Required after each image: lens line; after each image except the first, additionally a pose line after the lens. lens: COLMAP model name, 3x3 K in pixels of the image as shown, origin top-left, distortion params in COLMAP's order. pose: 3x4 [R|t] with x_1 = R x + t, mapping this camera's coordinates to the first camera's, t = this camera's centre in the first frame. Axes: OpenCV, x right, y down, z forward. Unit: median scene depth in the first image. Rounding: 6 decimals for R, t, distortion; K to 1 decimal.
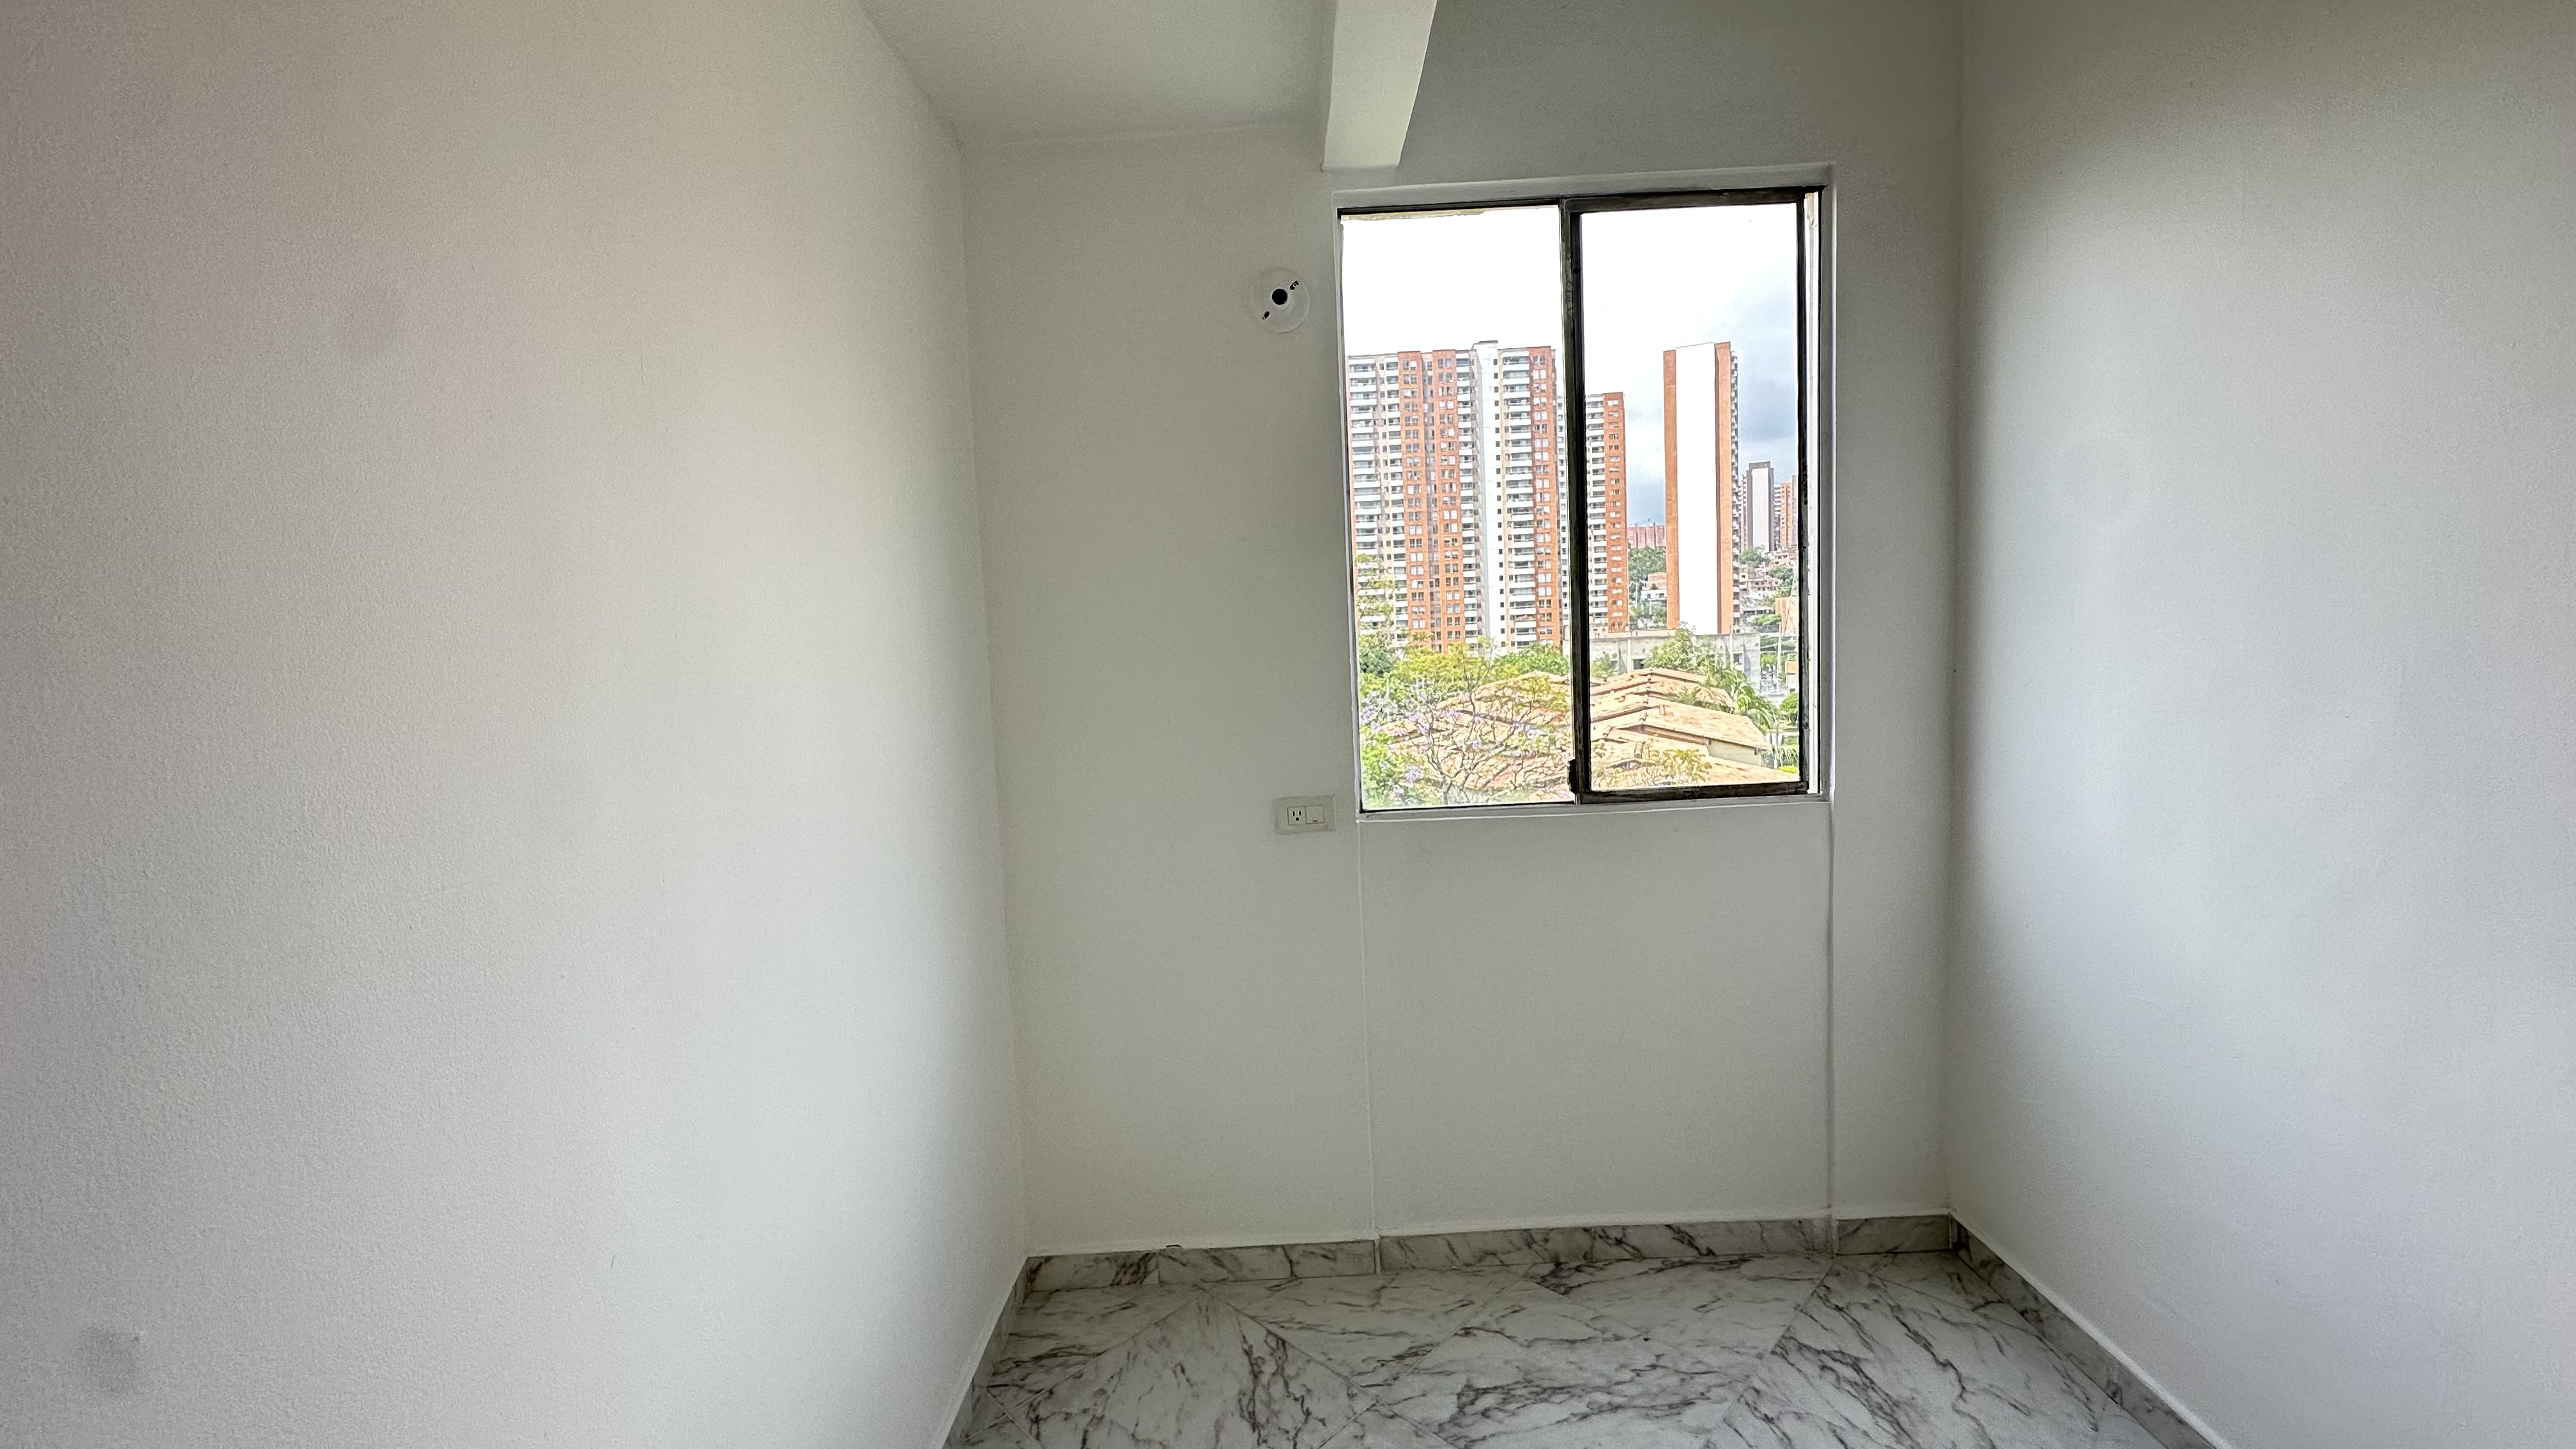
lens RADIAL K [[1035.8, 0, 1286.9], [0, 1035.8, 729.7], [0, 0, 1]] dist [-0.002920, 0.000979]
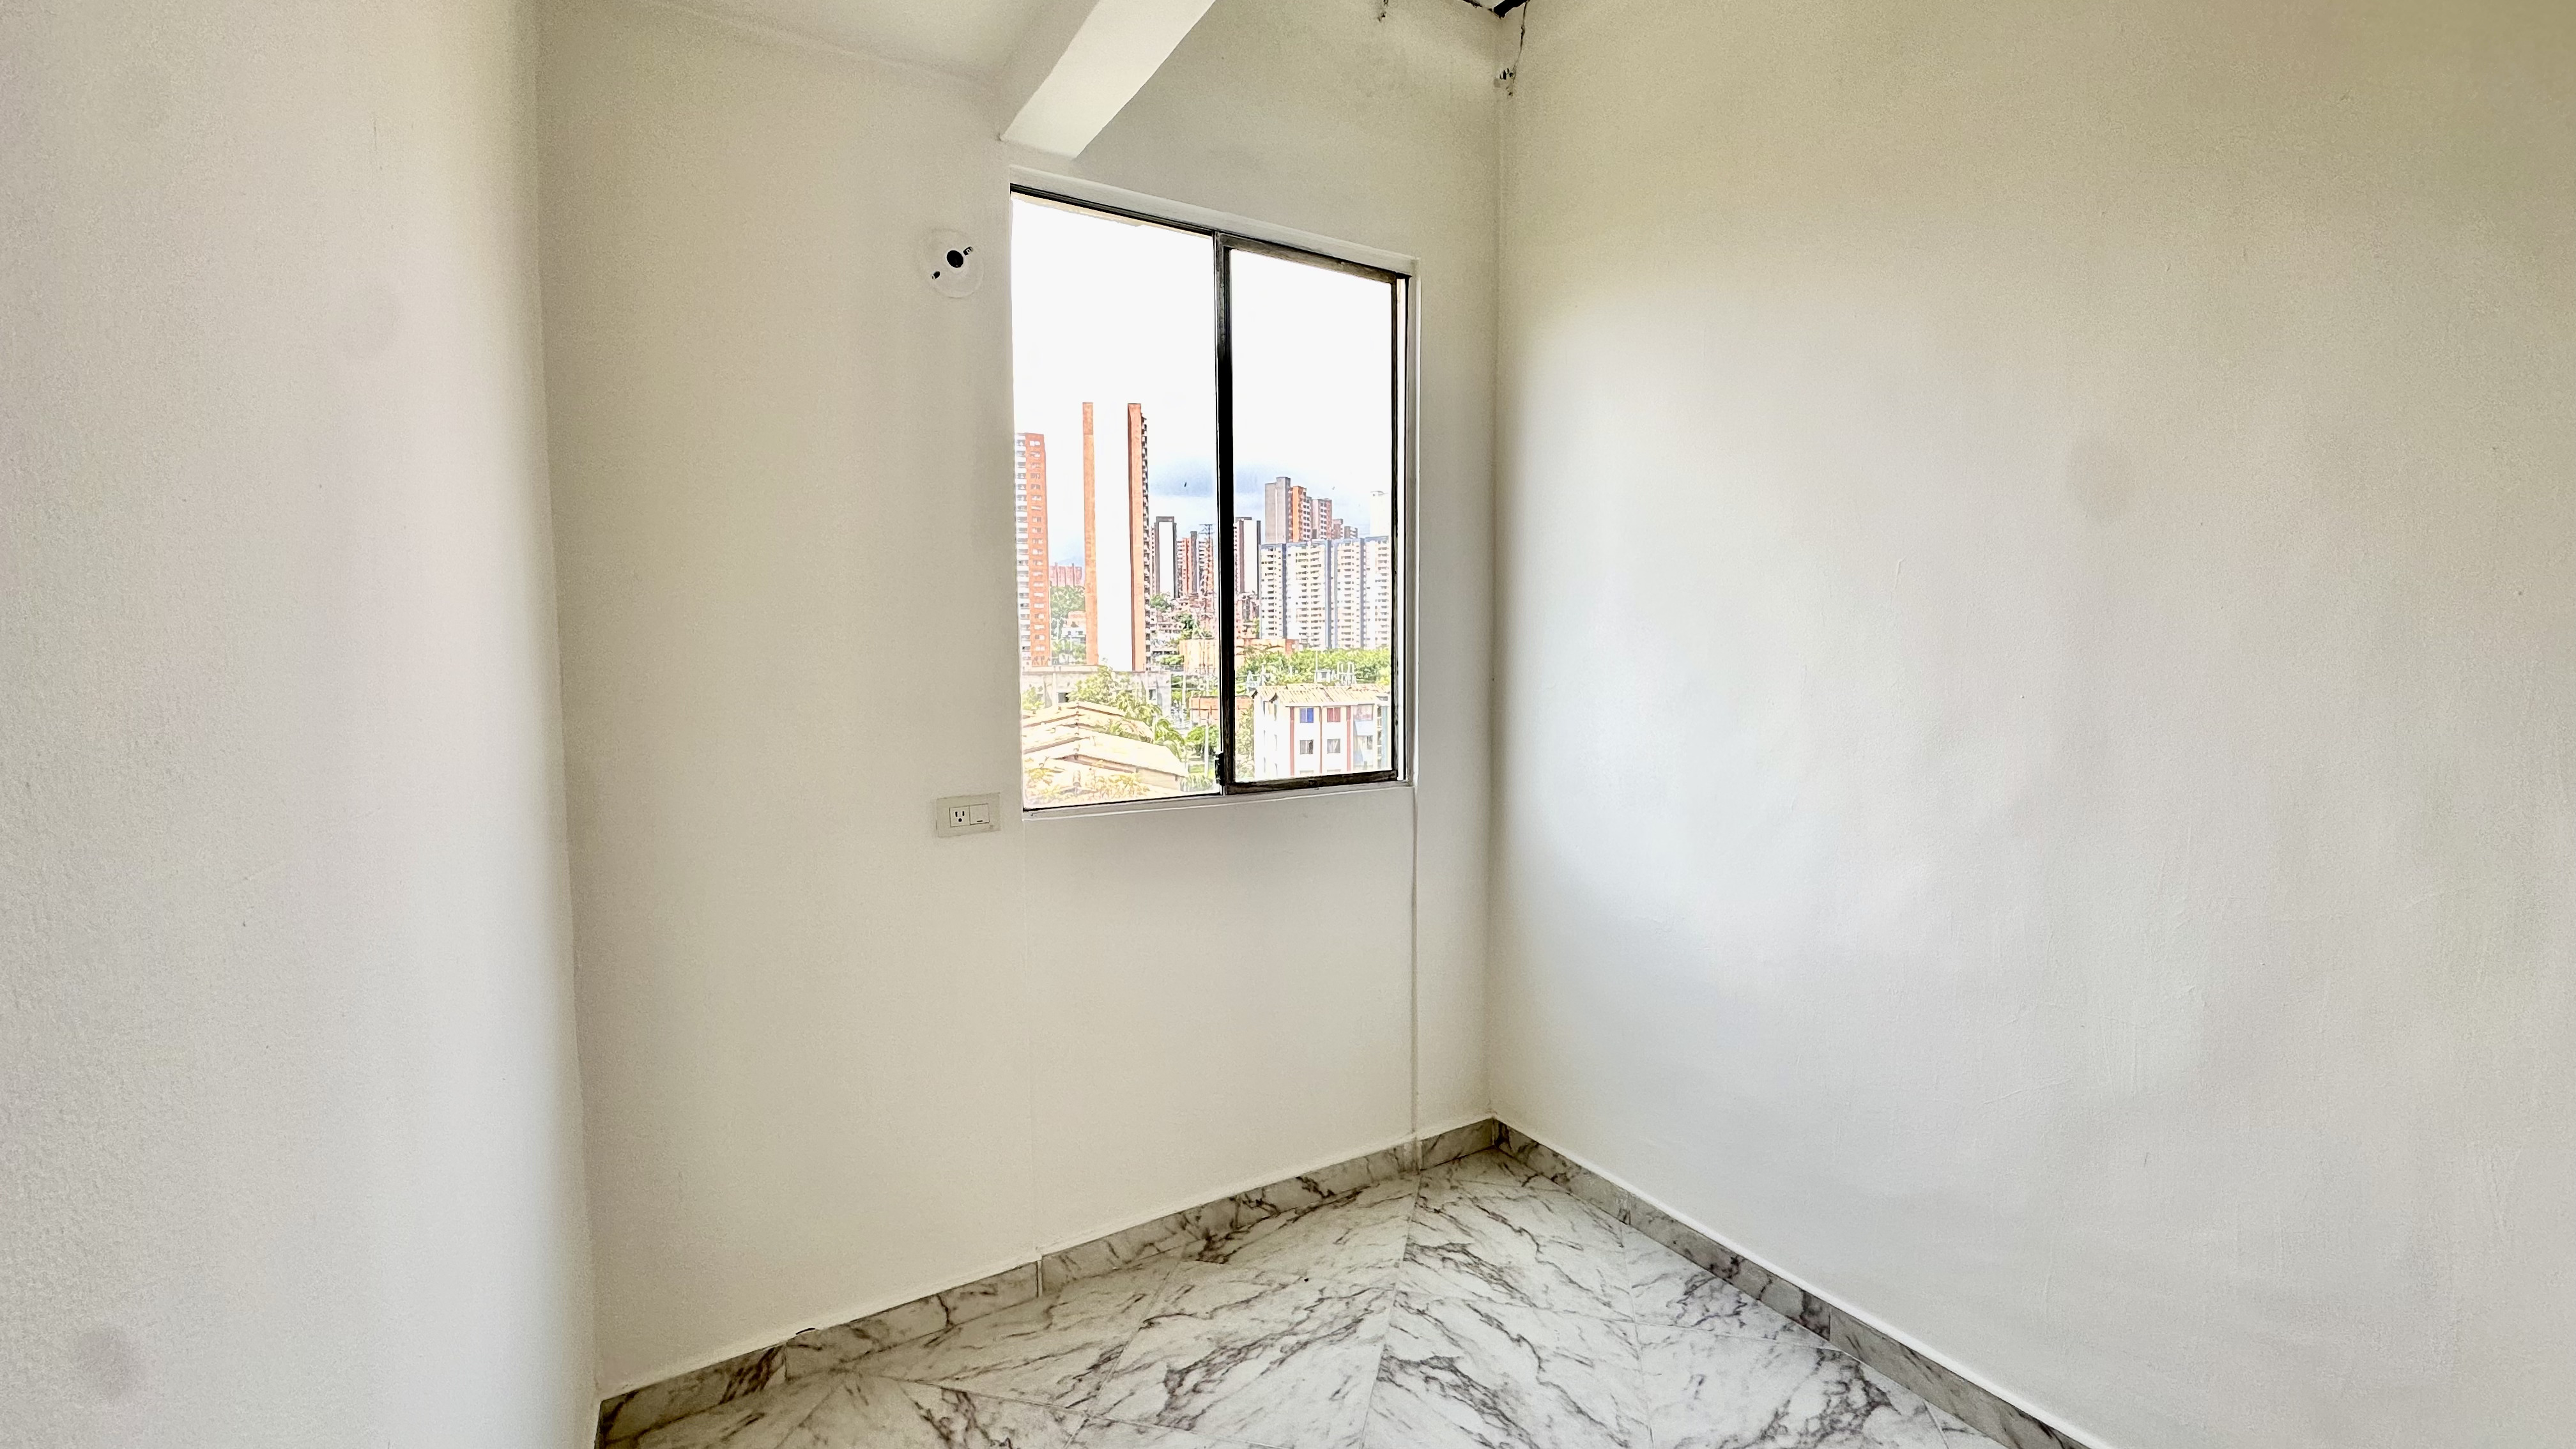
lens RADIAL K [[1035.8, 0, 1286.9], [0, 1035.8, 729.7], [0, 0, 1]] dist [-0.002920, 0.000979]
pose [[0.853967, 0.002074, 0.520323, -0.222947], [0.014778, 0.999492, -0.028239, 0.036170], [-0.520117, 0.031804, 0.853502, 0.054828]]
